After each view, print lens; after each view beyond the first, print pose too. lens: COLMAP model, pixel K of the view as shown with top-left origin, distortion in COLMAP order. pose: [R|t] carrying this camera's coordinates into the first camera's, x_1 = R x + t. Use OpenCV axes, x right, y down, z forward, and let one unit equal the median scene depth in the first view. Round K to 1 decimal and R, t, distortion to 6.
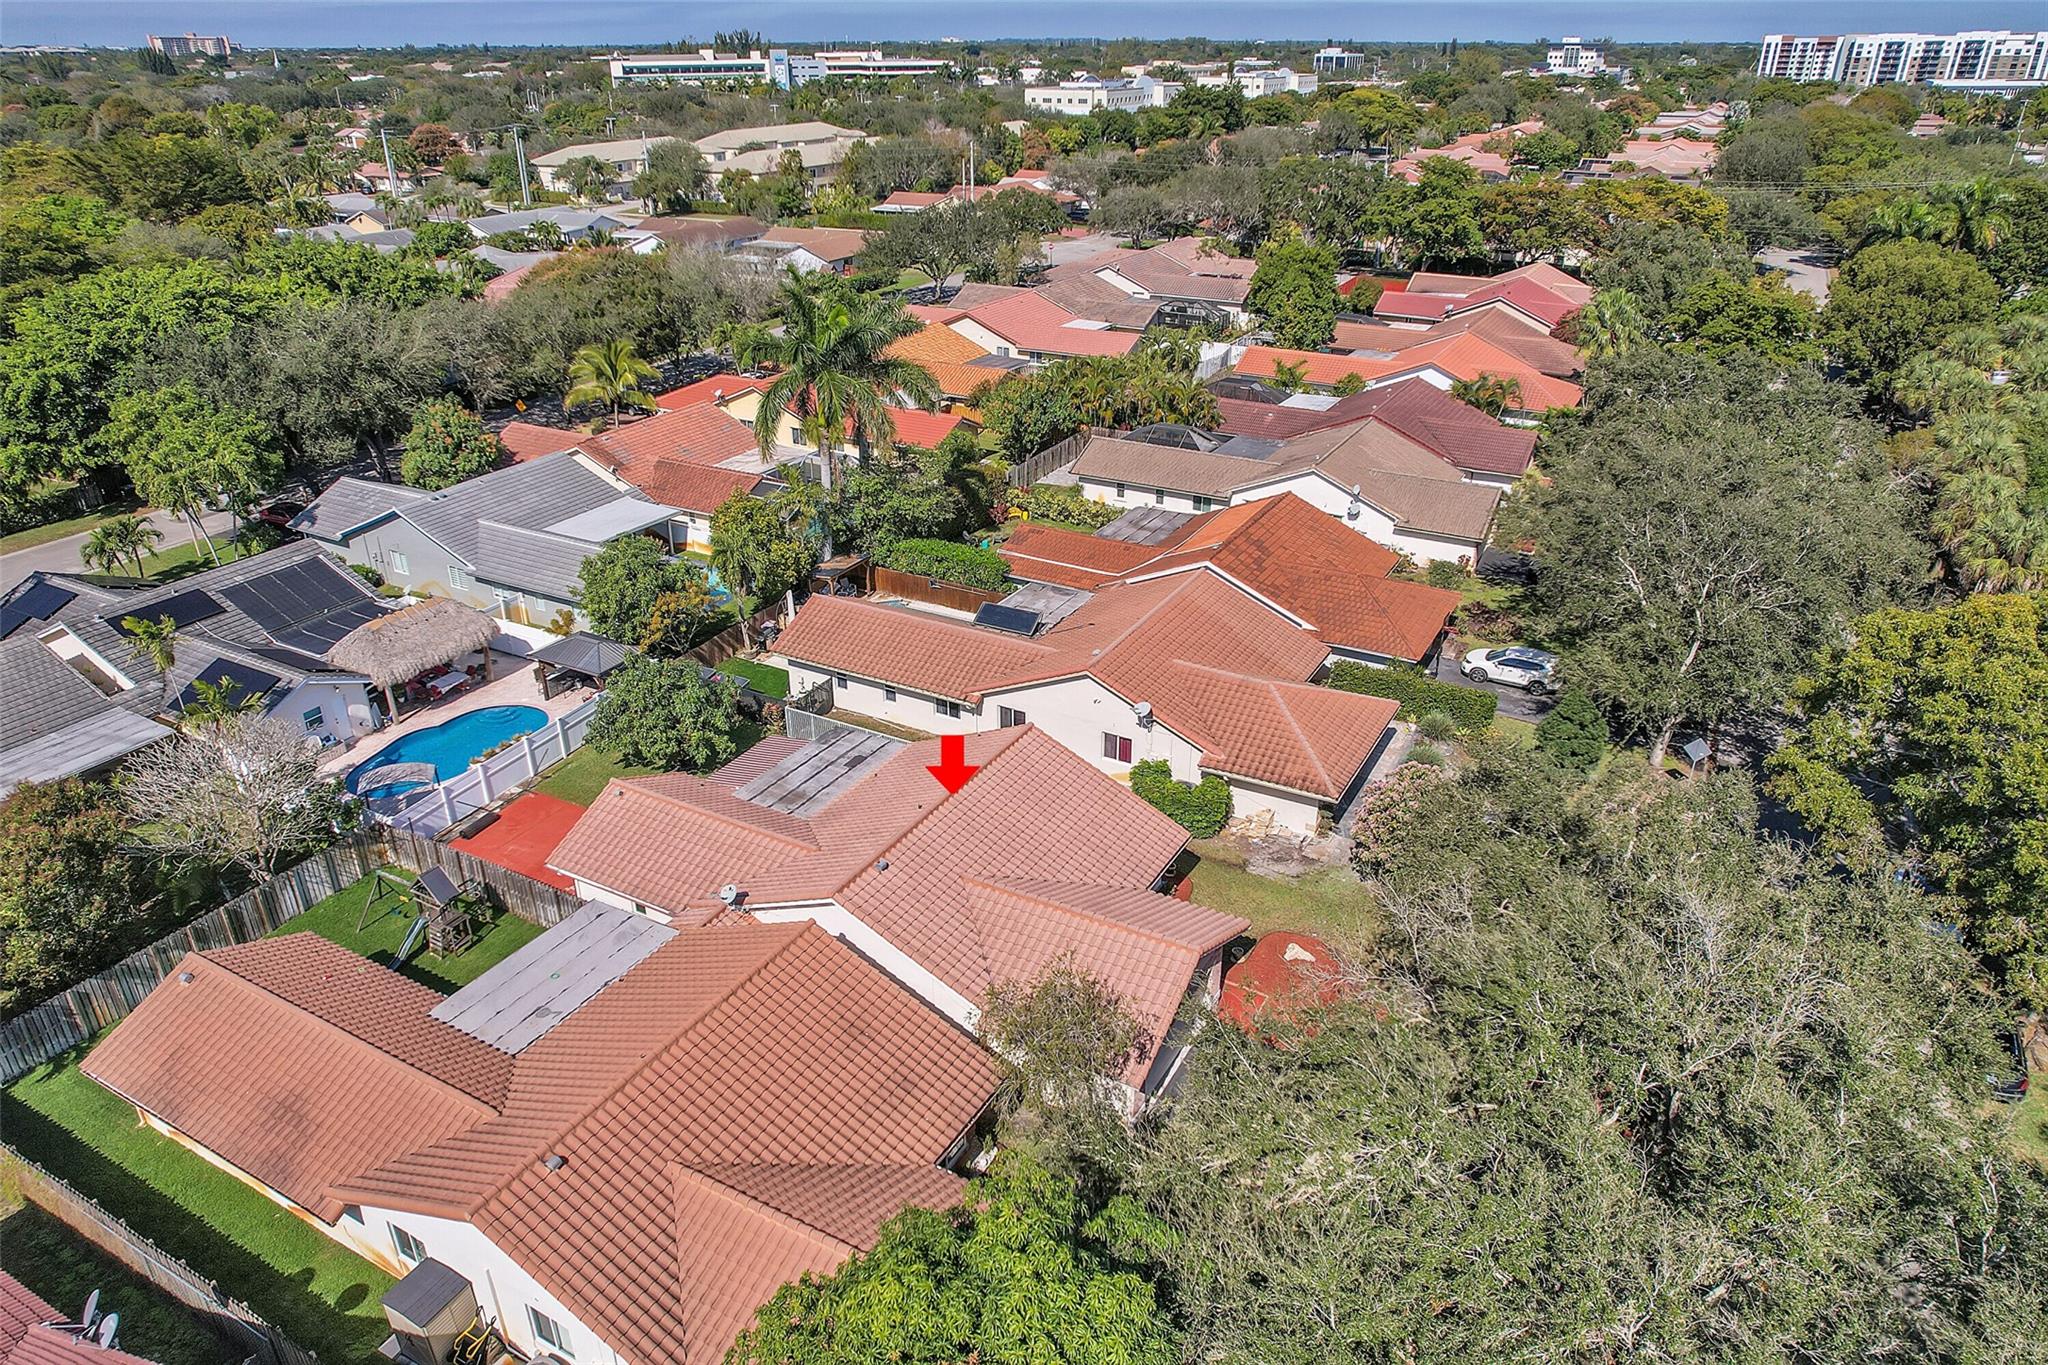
lens RADIAL K [[1302.5, 0, 1024.0], [0, 1302.5, 682.5], [0, 0, 1]] dist [-0.001591, -0.000120]
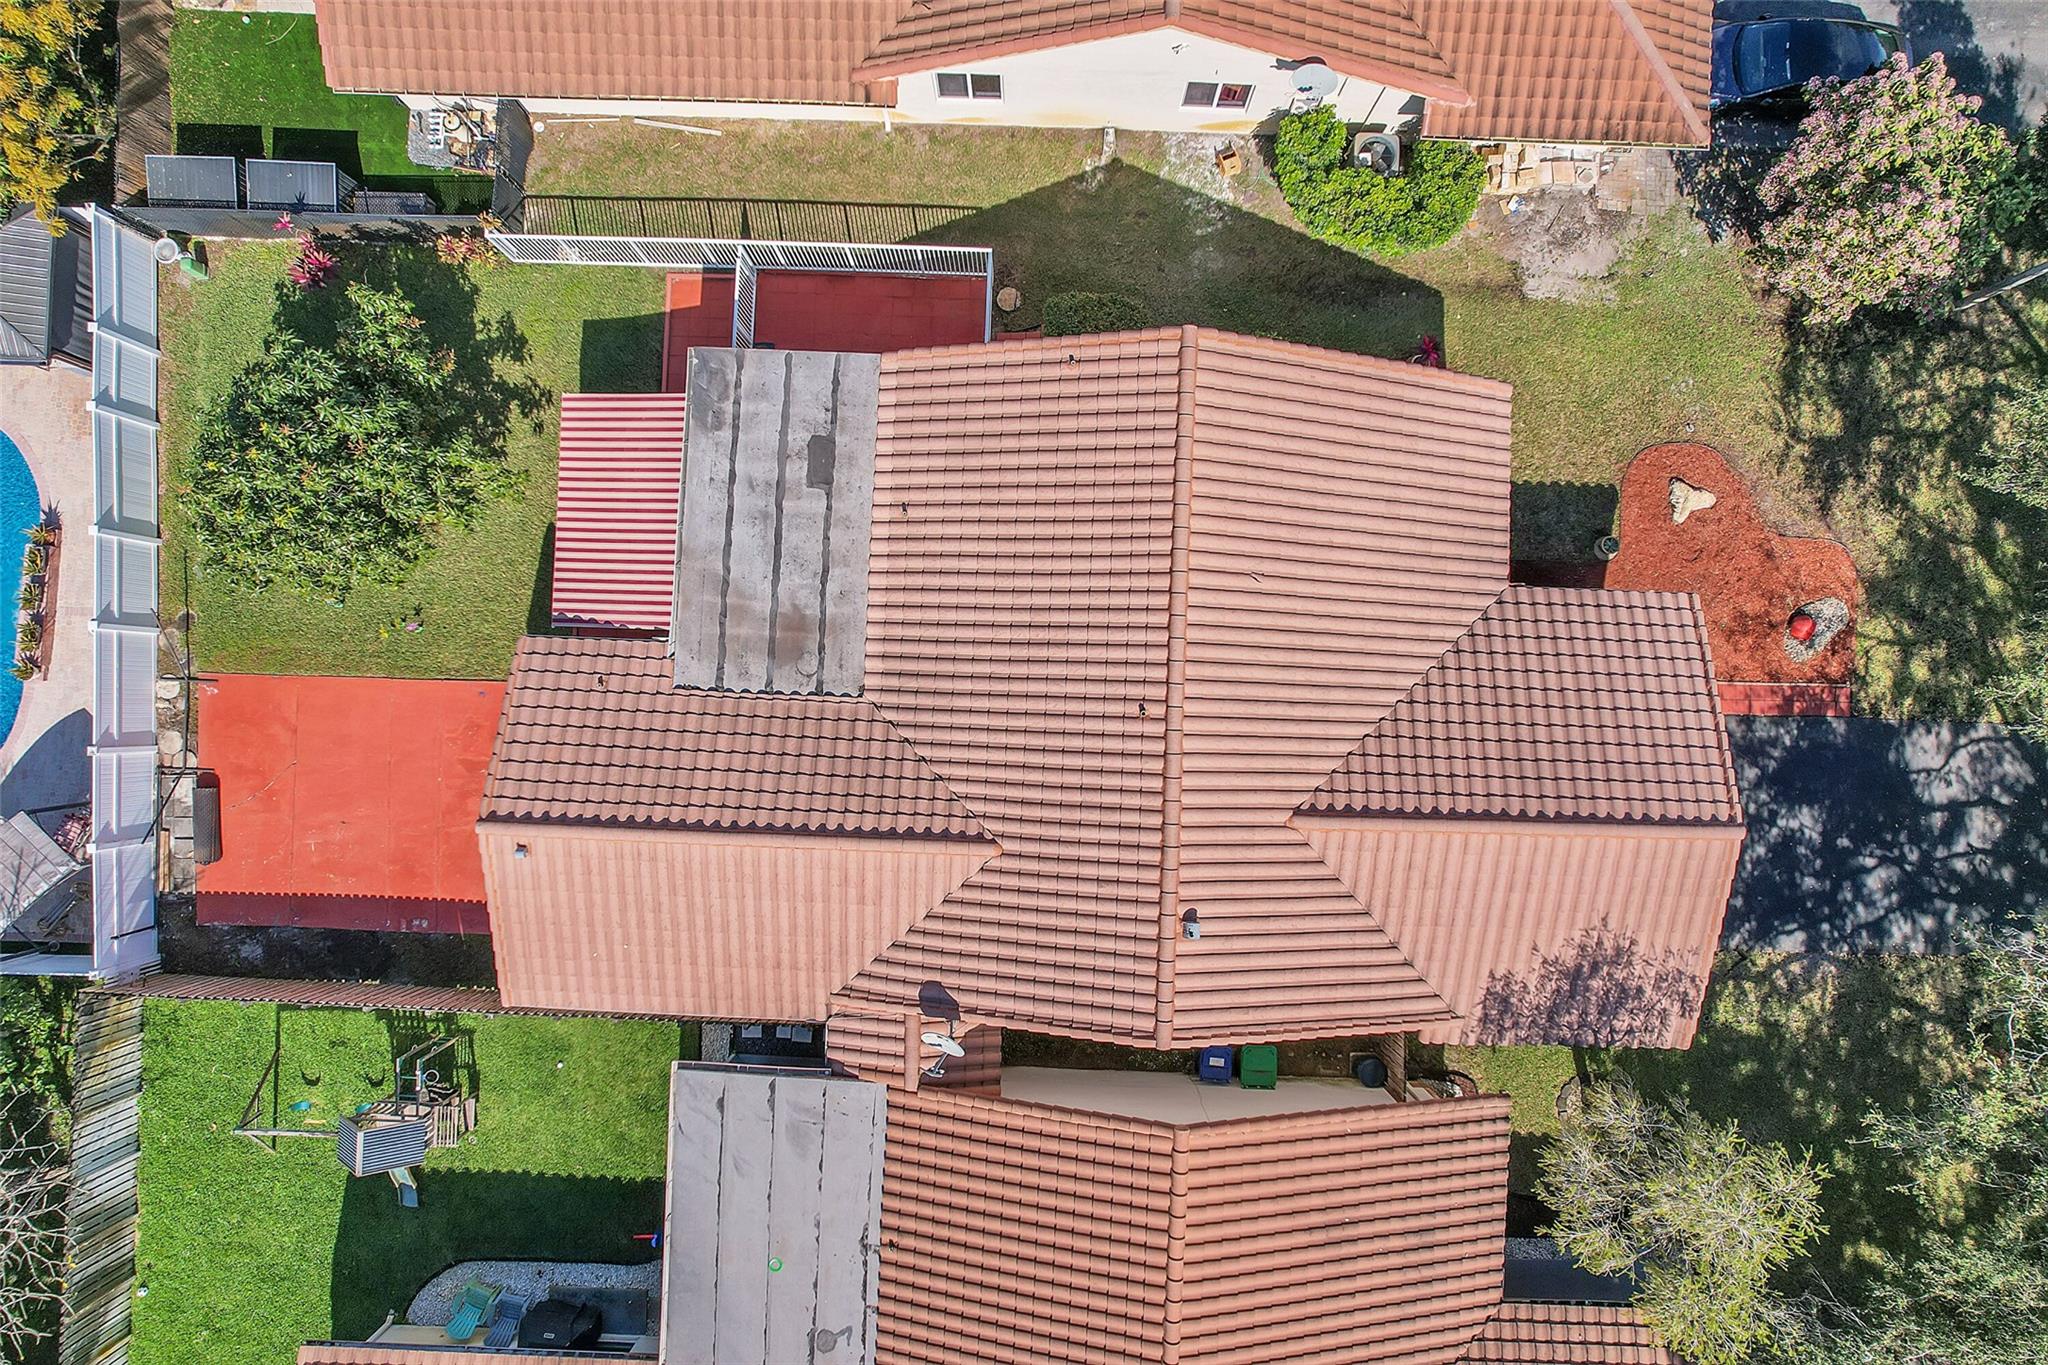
lens RADIAL K [[1302.5, 0, 1024.0], [0, 1302.5, 682.5], [0, 0, 1]] dist [-0.001591, -0.000120]
pose [[0.888125, -0.459576, 0.004815, -0.103163], [0.204944, 0.405386, 0.890876, -0.333876], [-0.411377, -0.790223, 0.454221, 0.686348]]
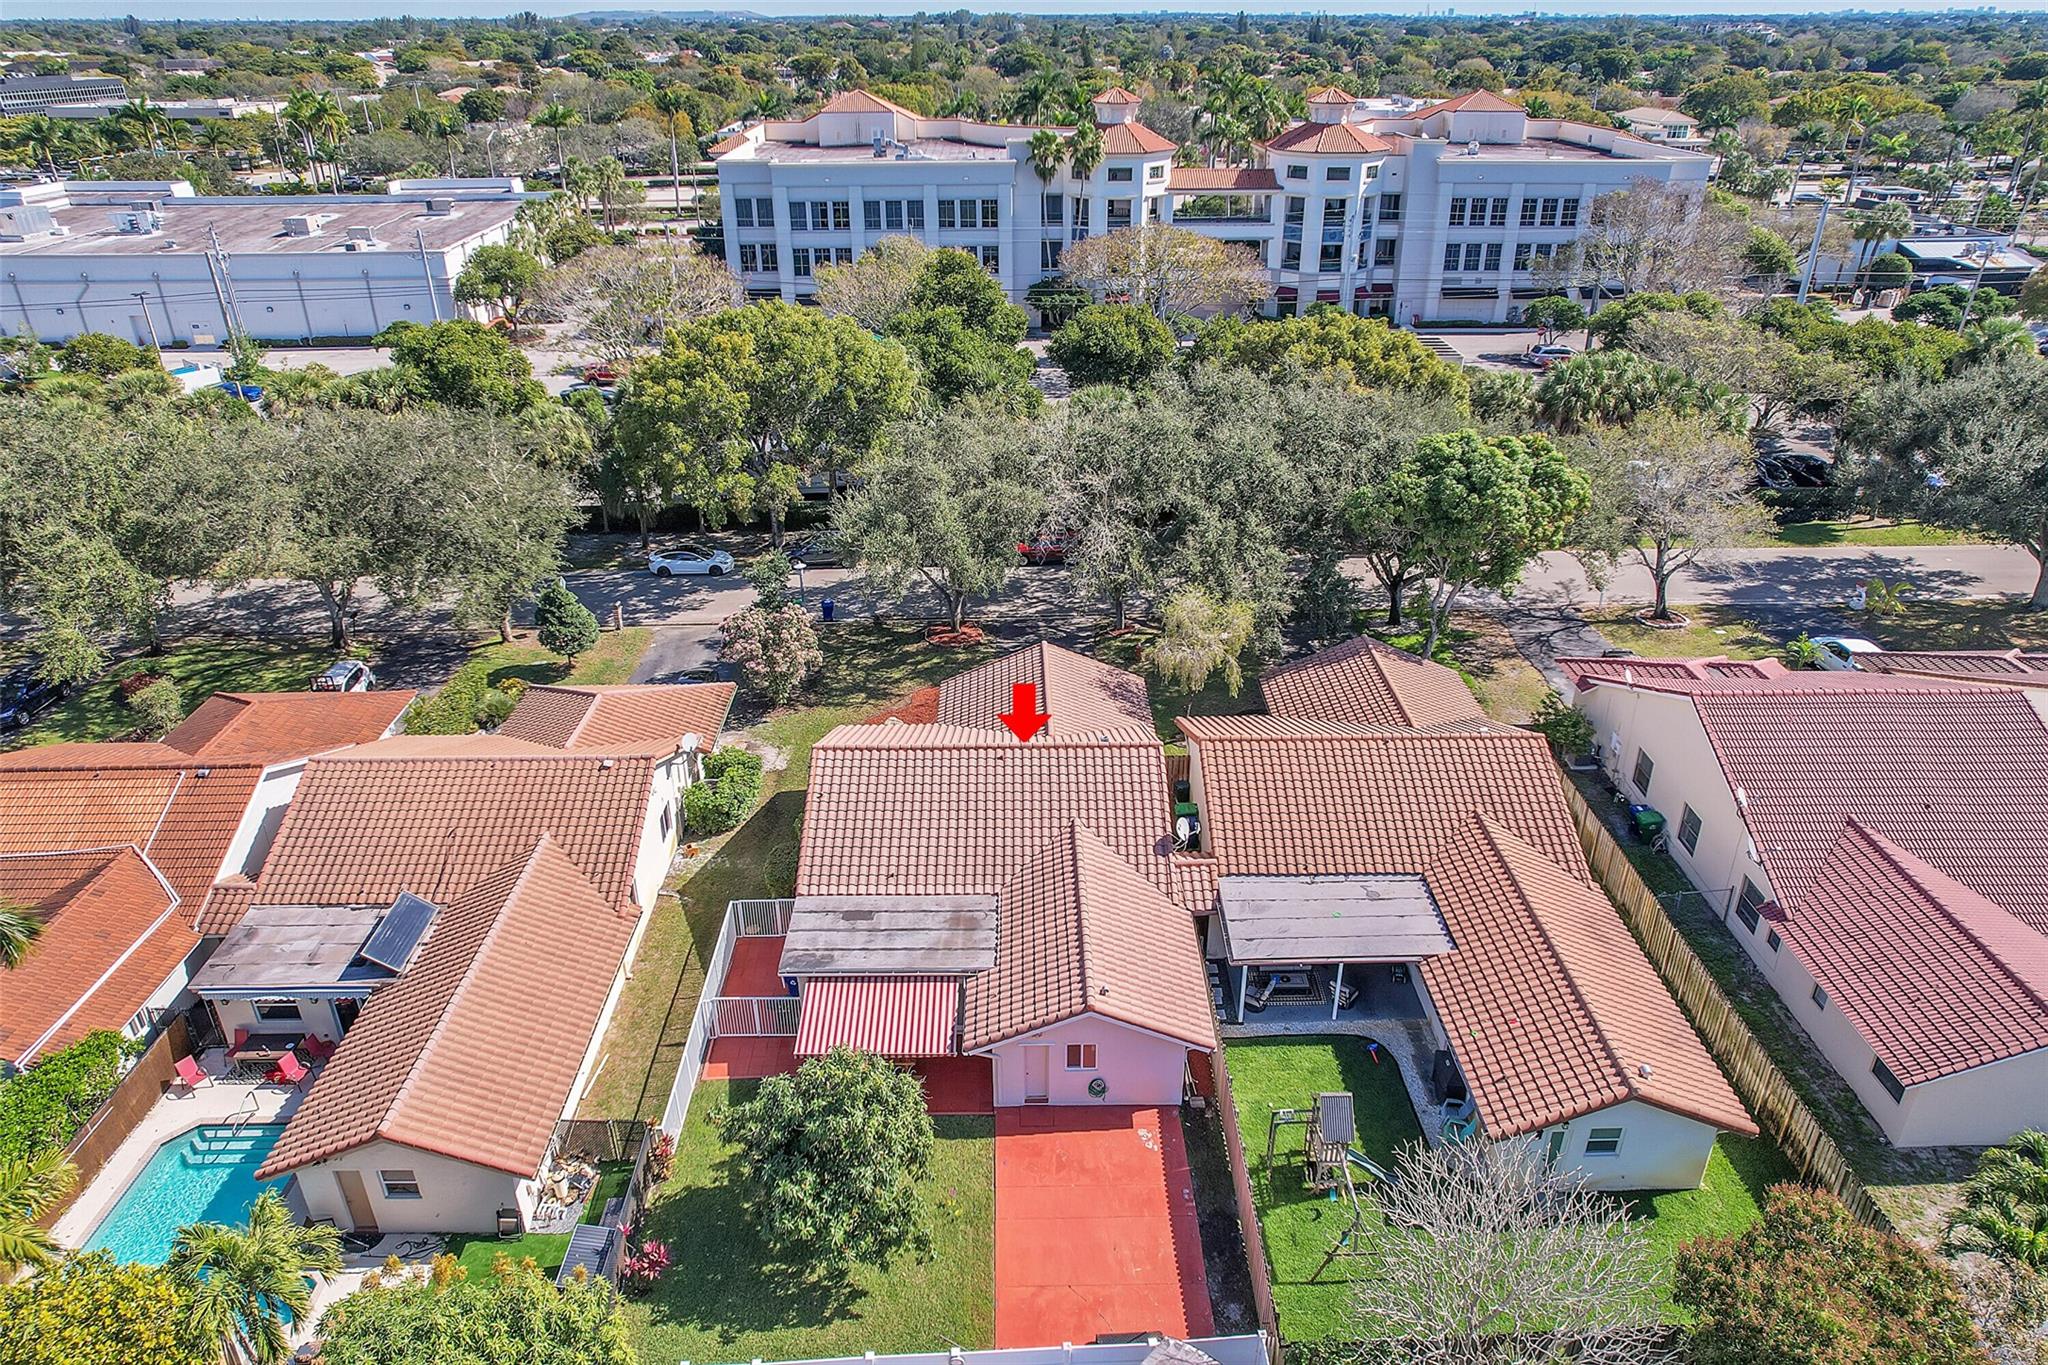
lens RADIAL K [[1302.5, 0, 1024.0], [0, 1302.5, 682.5], [0, 0, 1]] dist [-0.001591, -0.000120]
pose [[-0.502591, -0.396657, 0.768157, -0.776205], [0.373669, 0.701578, 0.606762, -0.512763], [-0.779598, 0.591990, -0.204388, 1.016660]]
